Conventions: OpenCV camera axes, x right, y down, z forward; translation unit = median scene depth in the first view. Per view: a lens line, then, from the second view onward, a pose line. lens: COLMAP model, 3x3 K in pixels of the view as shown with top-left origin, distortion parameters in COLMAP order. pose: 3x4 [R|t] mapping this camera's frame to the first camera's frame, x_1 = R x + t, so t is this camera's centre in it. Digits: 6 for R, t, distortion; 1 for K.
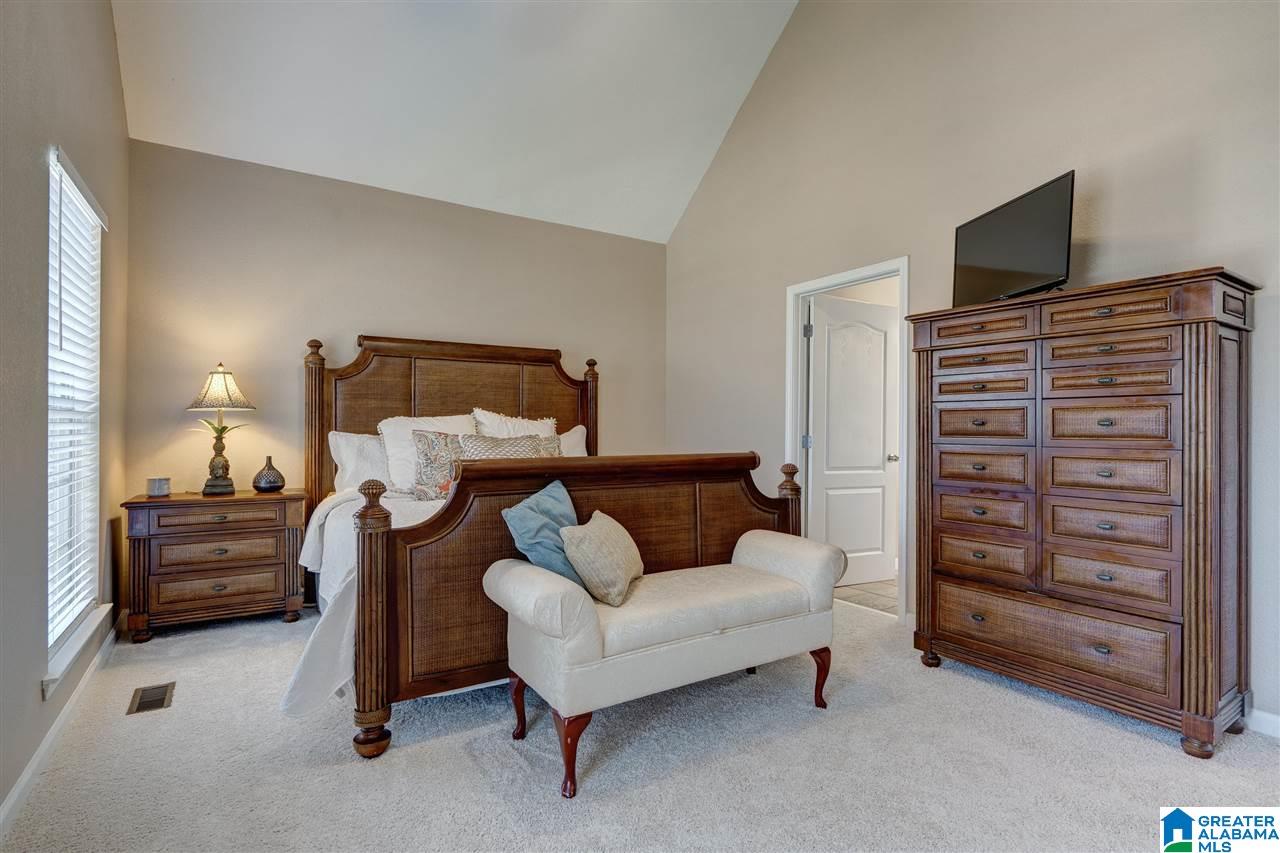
lens RADIAL K [[614.5, 0, 635.0], [0, 614.5, 430.6], [0, 0, 1]] dist [0.000030, -0.000177]
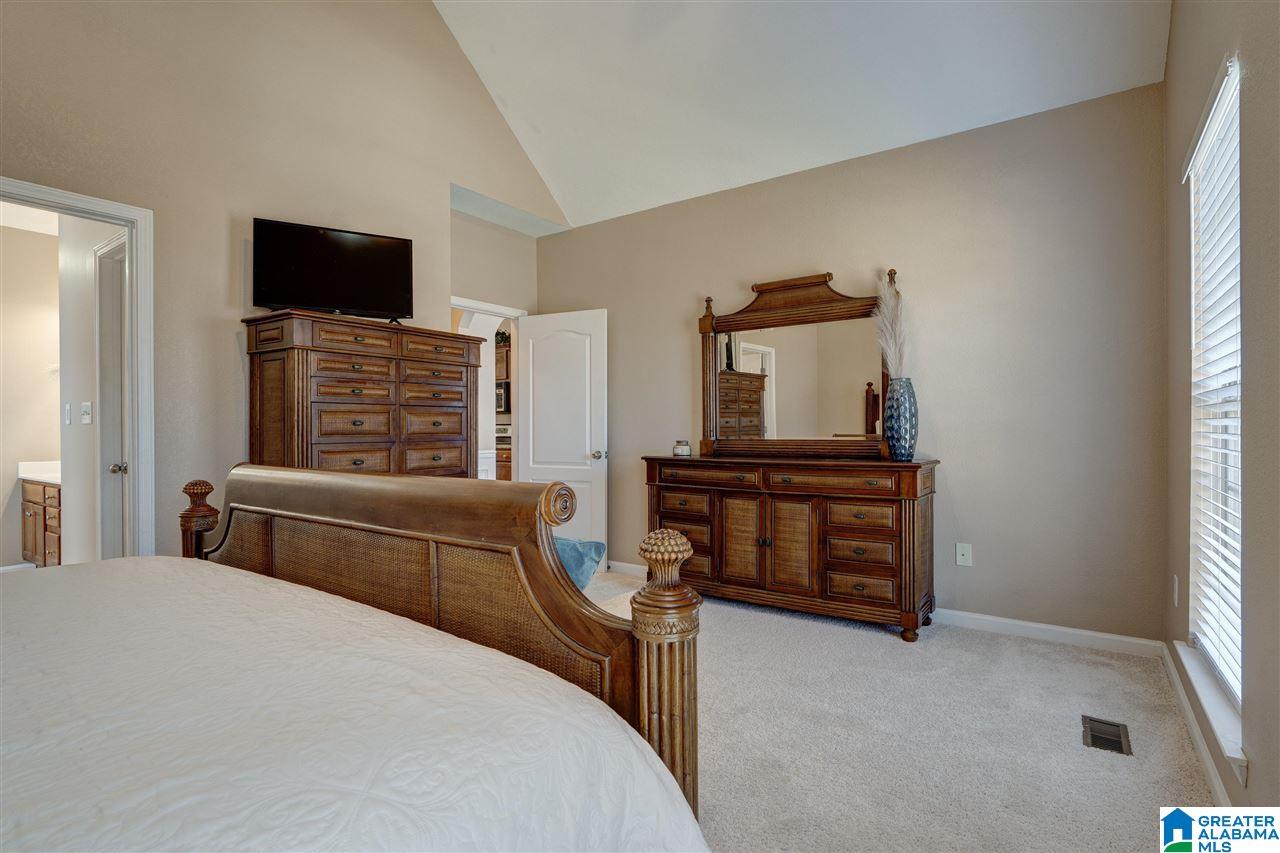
lens RADIAL K [[614.5, 0, 635.5], [0, 614.5, 426.3], [0, 0, 1]] dist [0.000030, -0.000177]
pose [[-0.384264, 0.001445, 0.923222, -0.417616], [0.003266, 0.999995, -0.000206, -0.003109], [-0.923218, 0.002936, -0.384267, 0.612854]]
